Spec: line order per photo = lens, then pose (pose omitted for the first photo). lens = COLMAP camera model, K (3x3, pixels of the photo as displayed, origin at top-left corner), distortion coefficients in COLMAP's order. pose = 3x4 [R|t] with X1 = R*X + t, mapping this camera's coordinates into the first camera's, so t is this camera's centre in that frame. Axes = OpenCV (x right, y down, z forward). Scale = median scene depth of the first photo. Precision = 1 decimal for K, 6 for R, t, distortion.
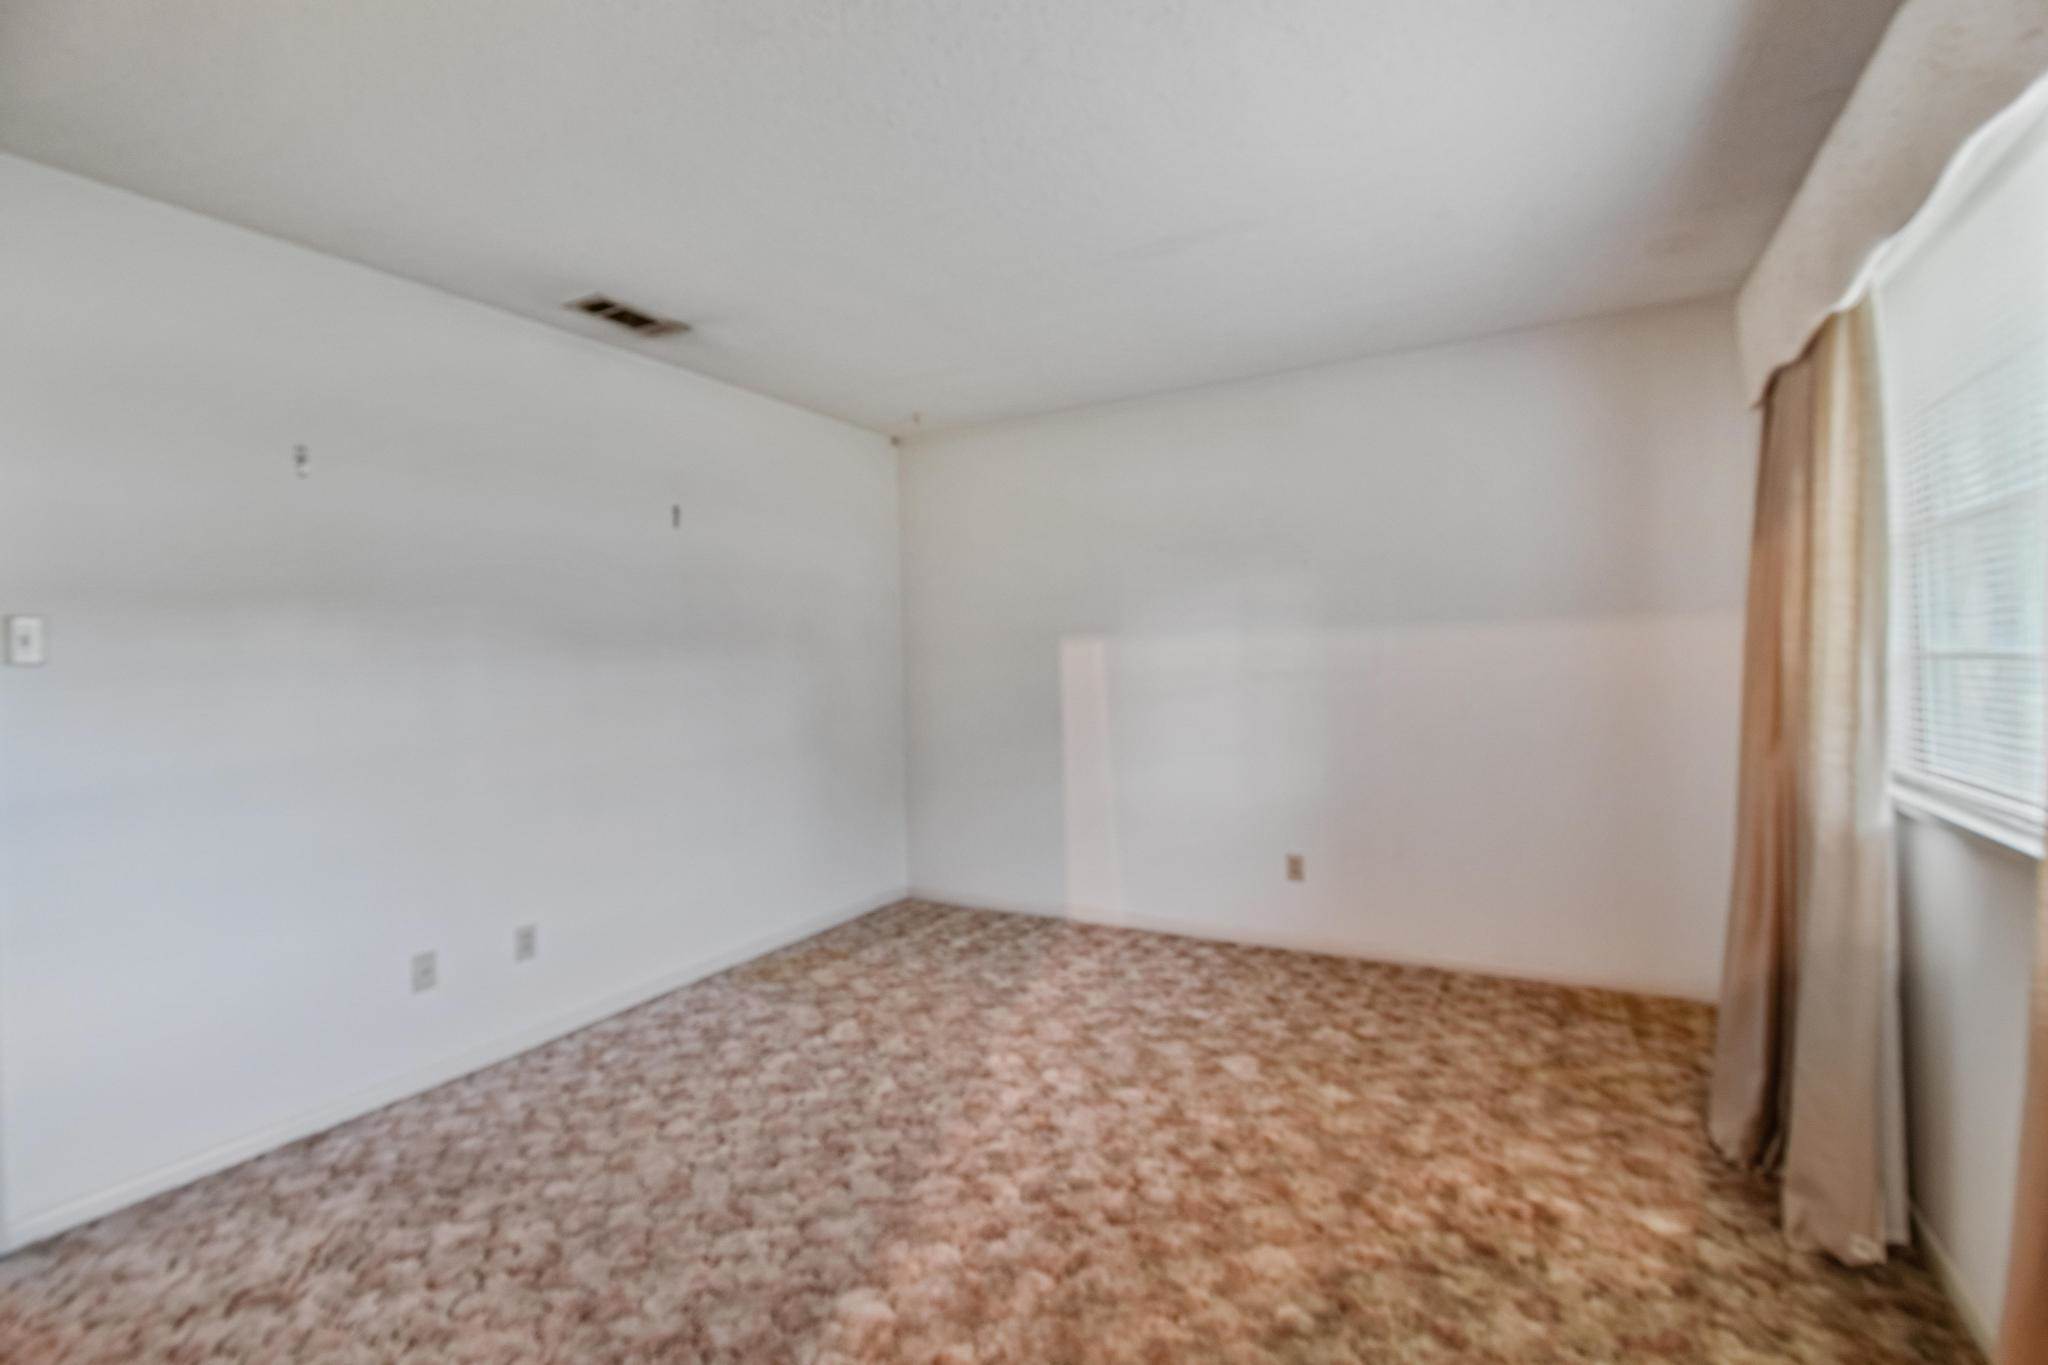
lens RADIAL K [[927.5, 0, 1039.2], [0, 927.5, 690.9], [0, 0, 1]] dist [0.009039, -0.011576]
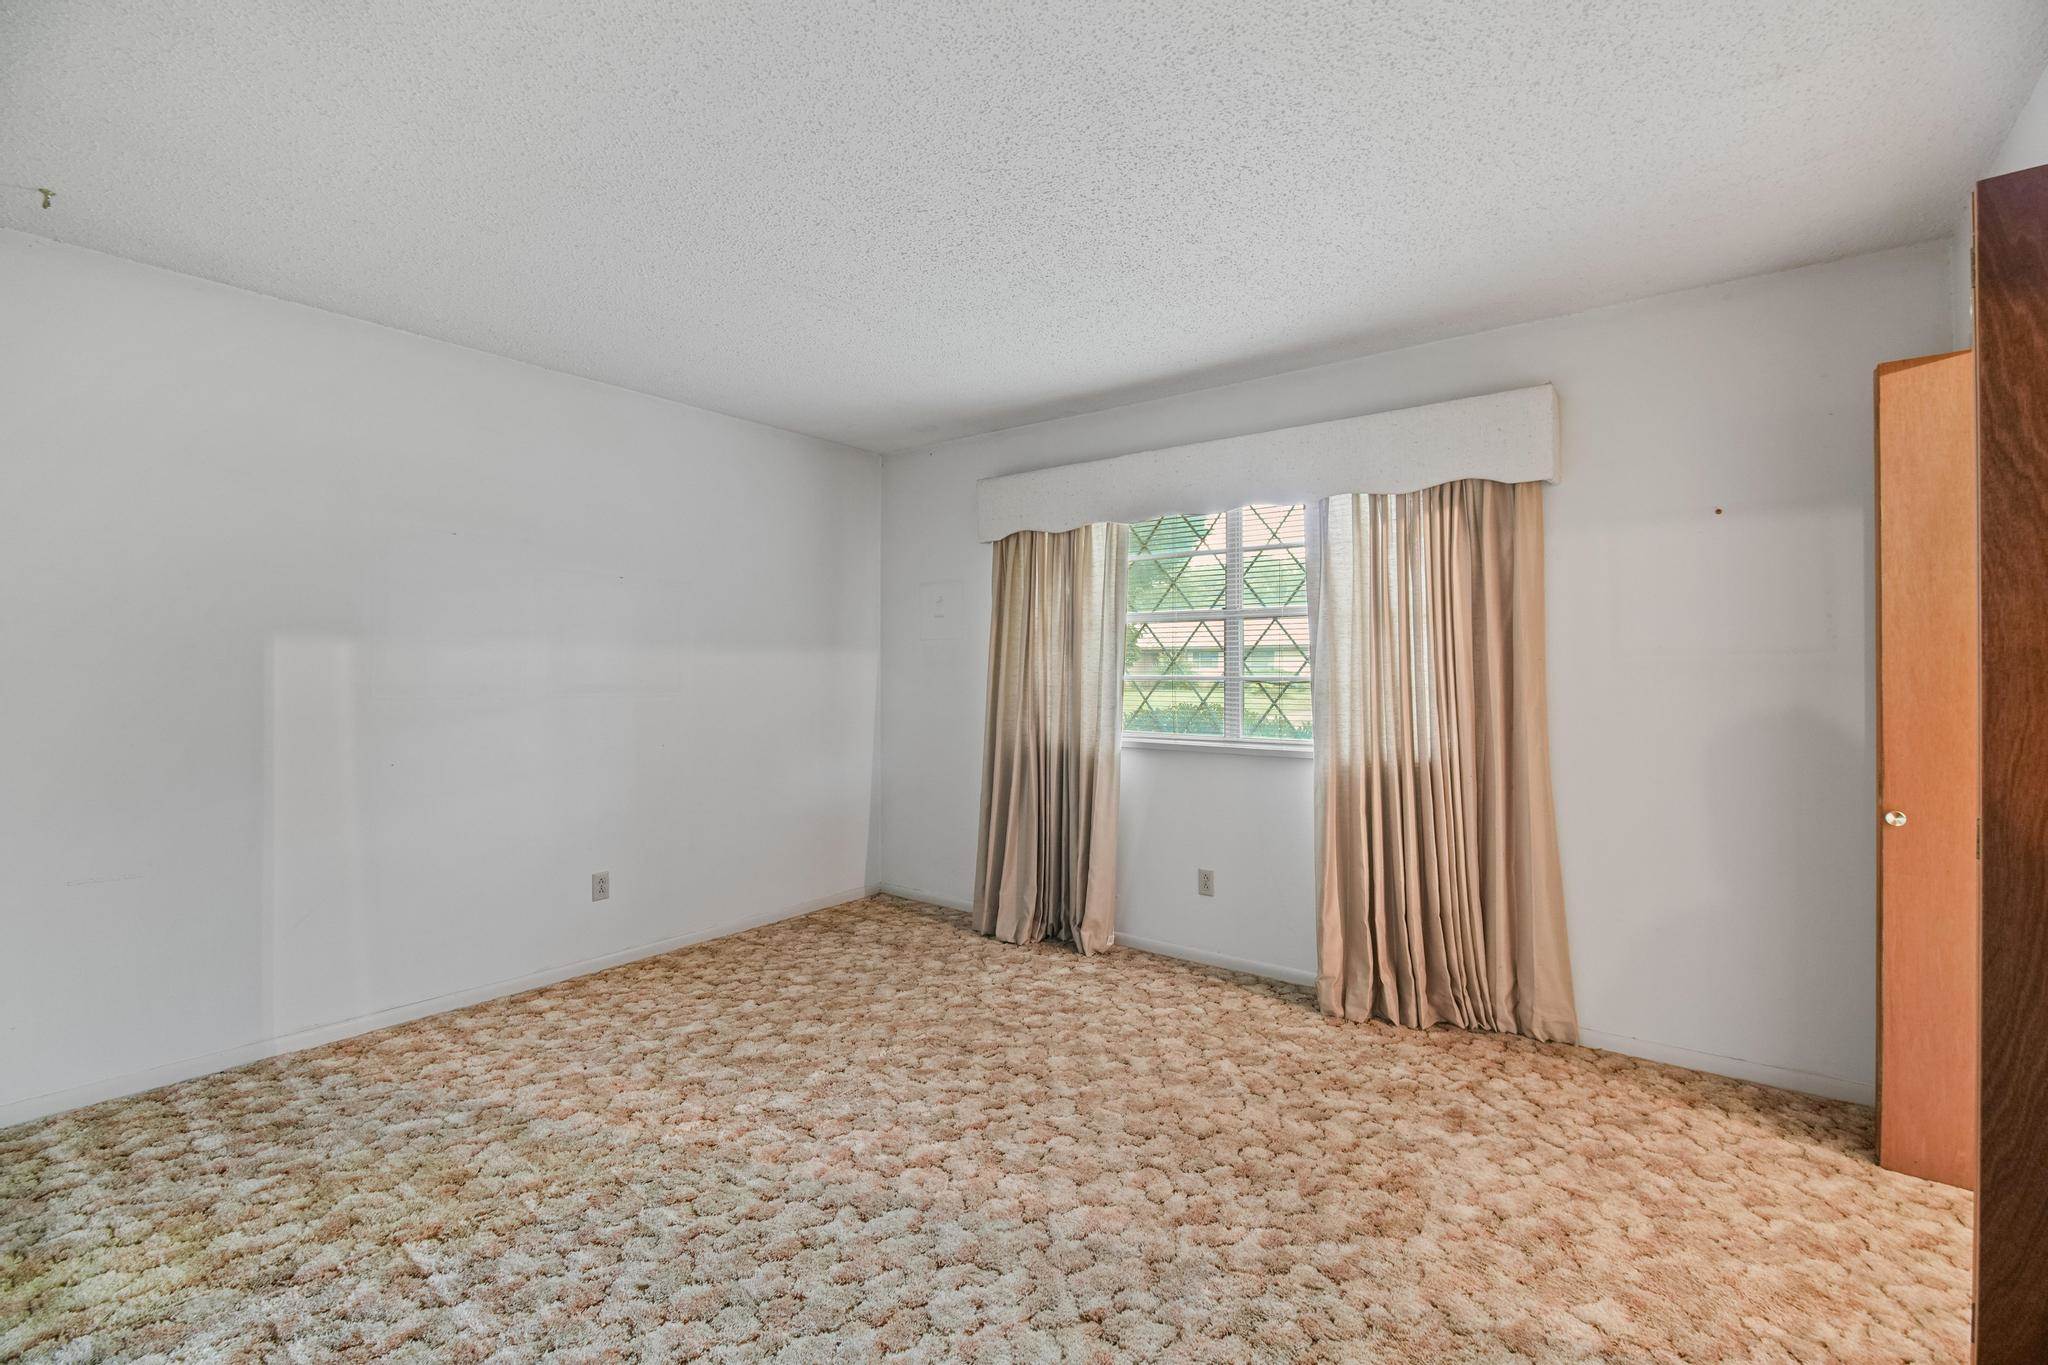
lens RADIAL K [[927.5, 0, 1039.2], [0, 927.5, 690.9], [0, 0, 1]] dist [0.009039, -0.011576]
pose [[0.098564, 0.000745, 0.995130, -0.835816], [0.019046, 0.999815, -0.002635, -0.004637], [-0.994948, 0.019213, 0.098532, 0.558402]]
